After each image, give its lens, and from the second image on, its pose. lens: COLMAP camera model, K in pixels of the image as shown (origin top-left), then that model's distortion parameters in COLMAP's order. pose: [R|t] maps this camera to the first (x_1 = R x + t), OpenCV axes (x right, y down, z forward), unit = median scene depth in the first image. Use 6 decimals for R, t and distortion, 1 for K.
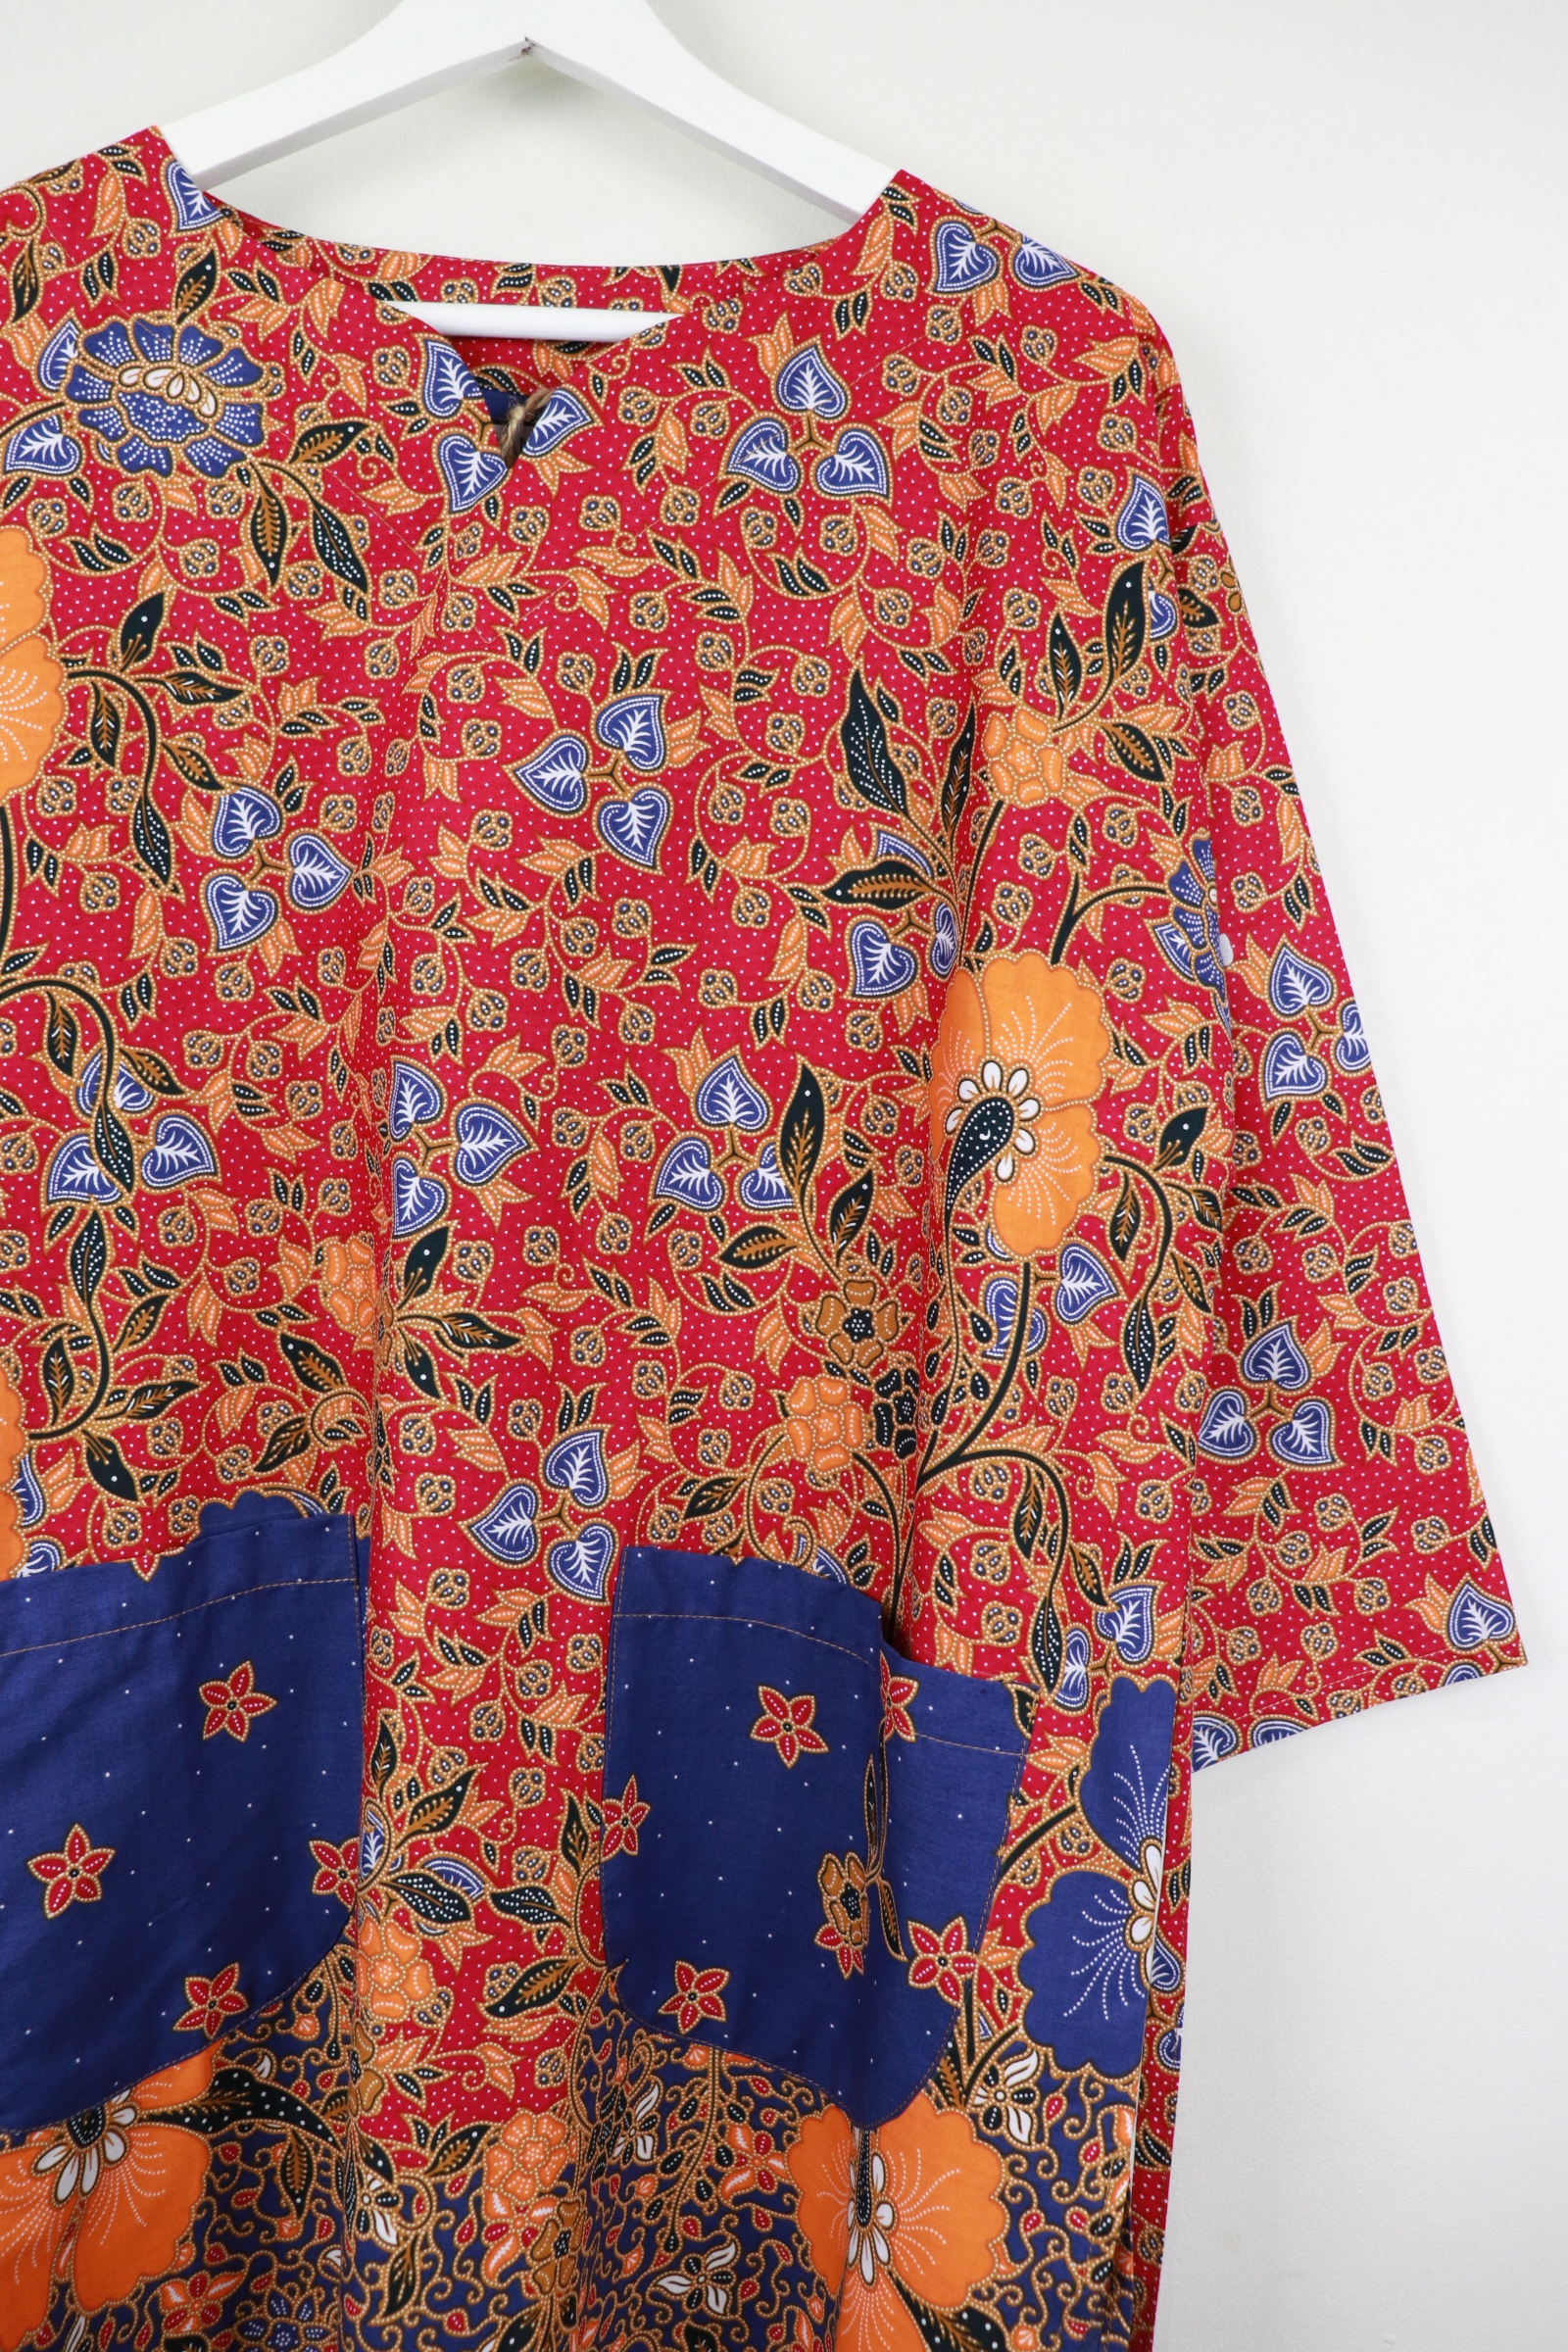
lens RADIAL K [[1844.4, 0, 791.5], [0, 1844.4, 1163.8], [0, 0, 1]] dist [-0.165409, 0.133763]
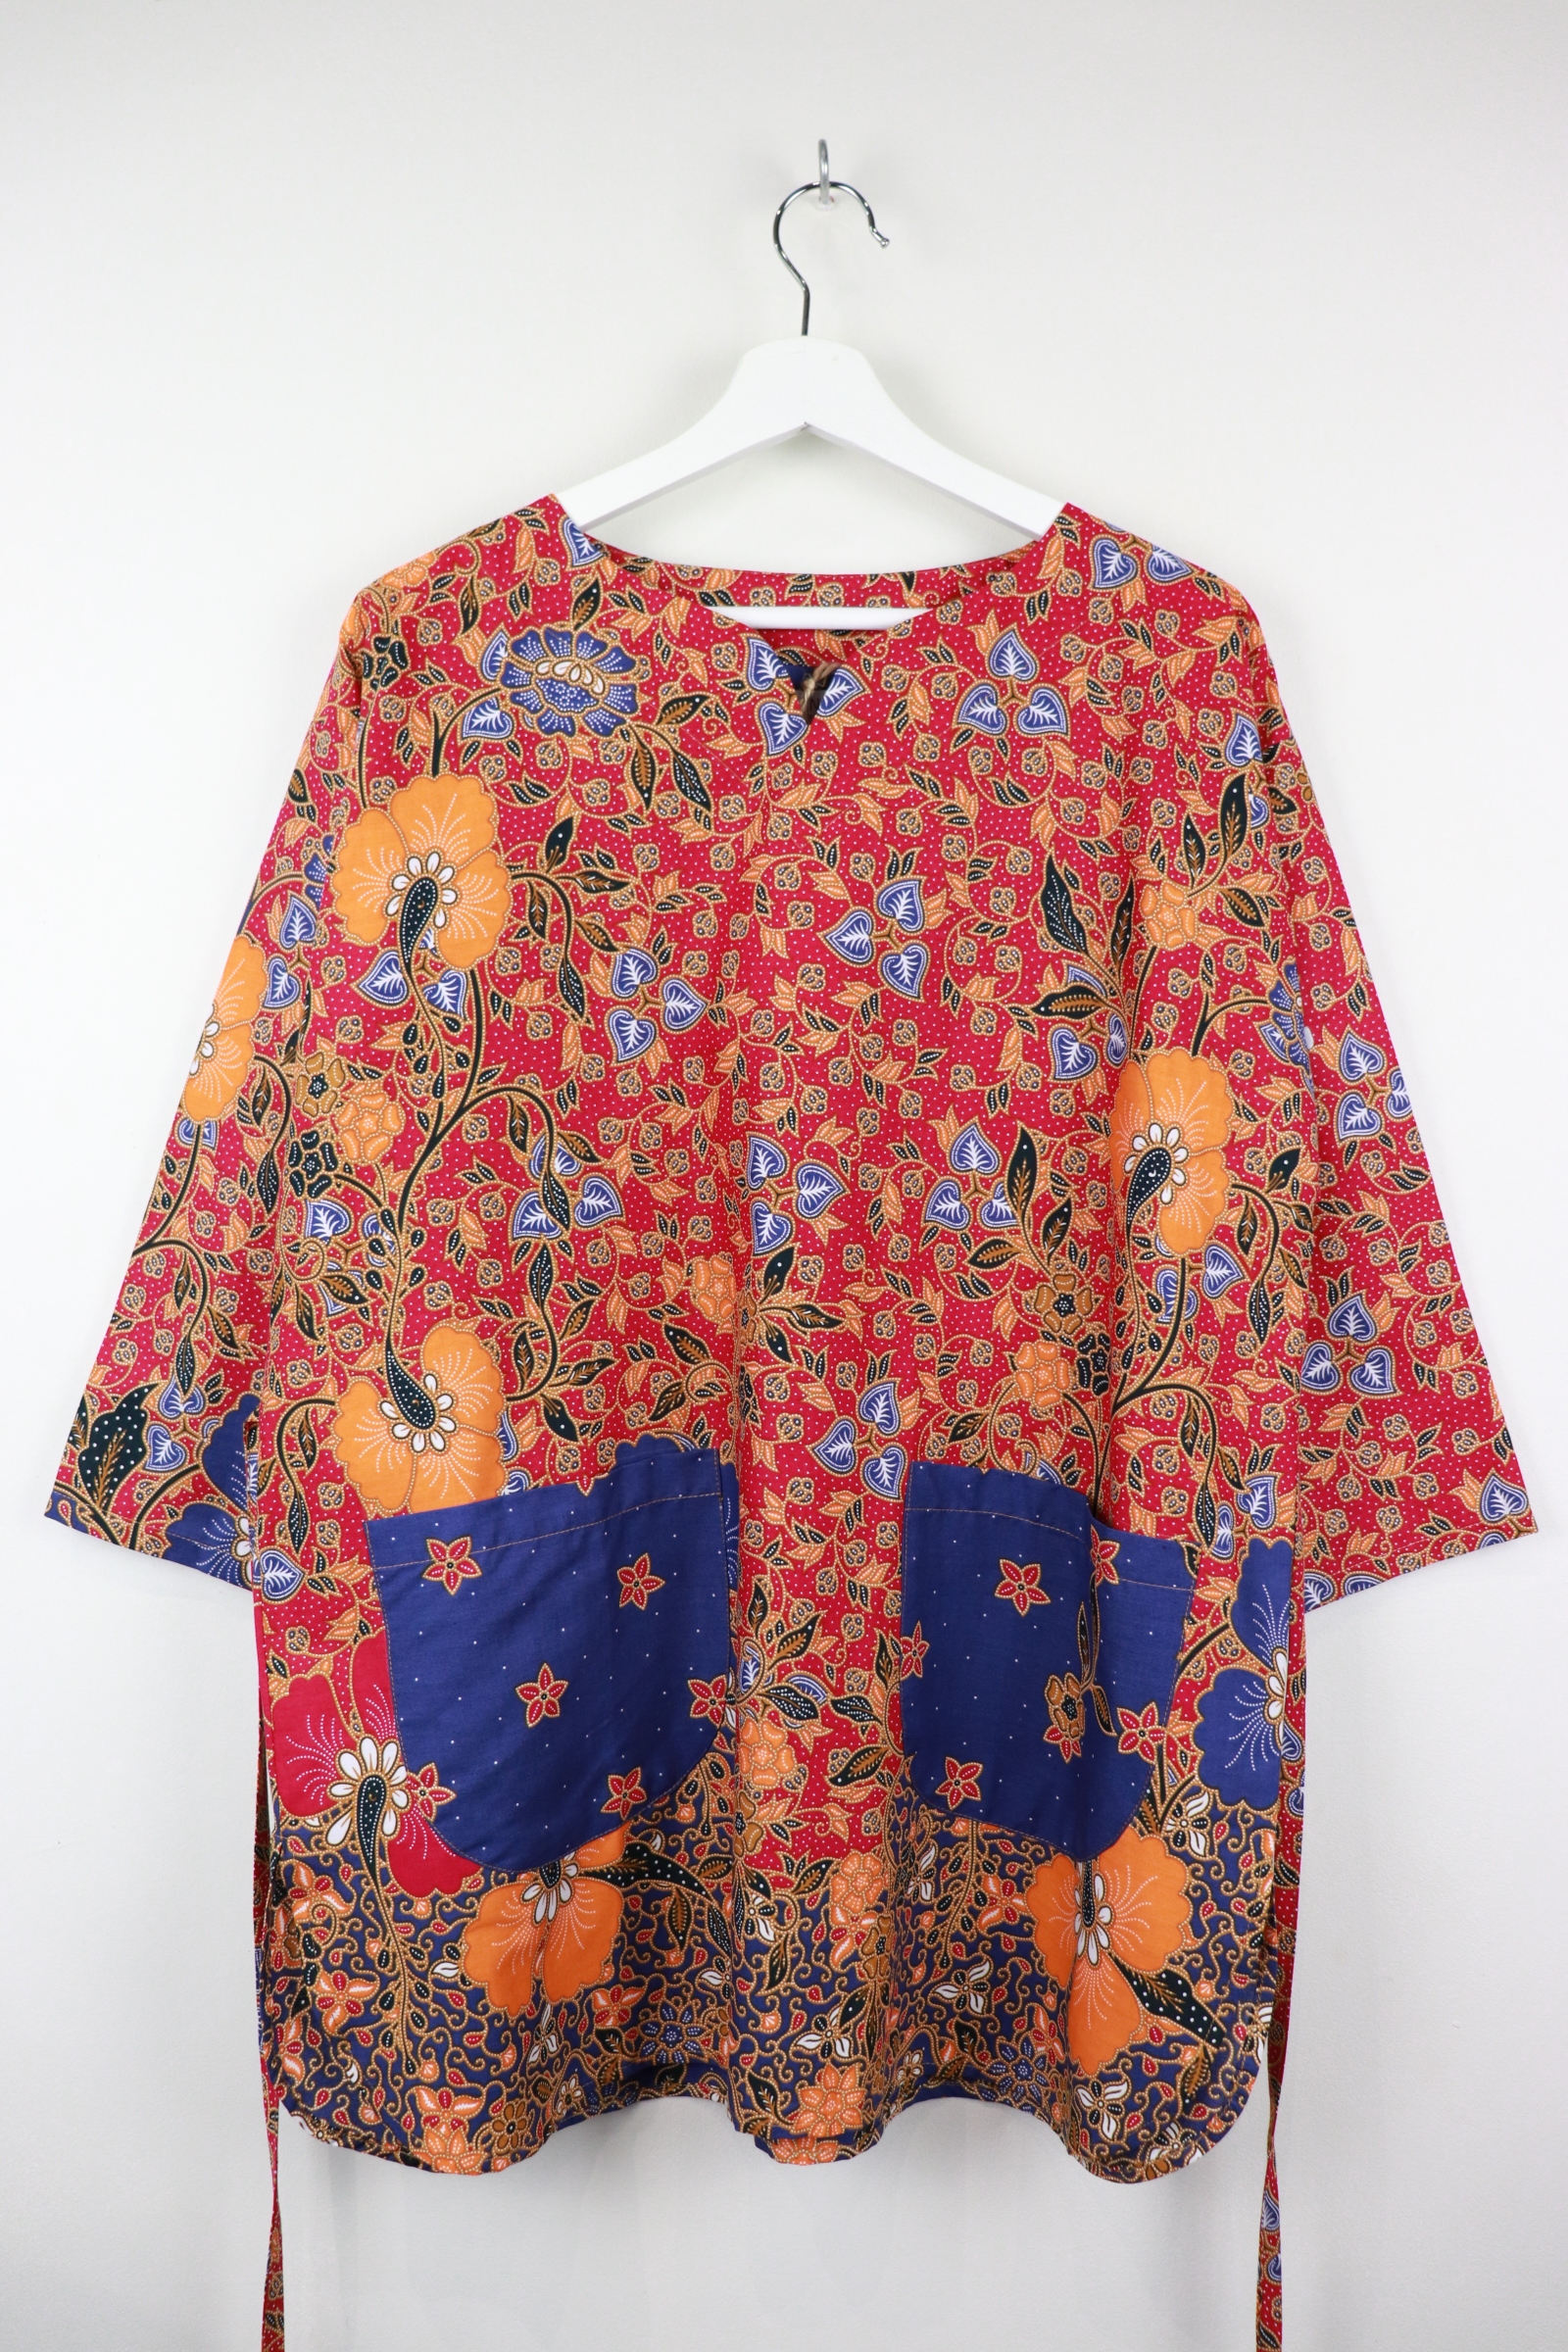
lens RADIAL K [[1844.4, 0, 791.5], [0, 1844.4, 1163.8], [0, 0, 1]] dist [-0.165409, 0.133763]
pose [[0.998982, -0.032097, -0.031695, -0.134698], [0.031929, 0.999473, -0.005799, -0.023292], [0.031865, 0.004781, 0.999481, -0.475008]]
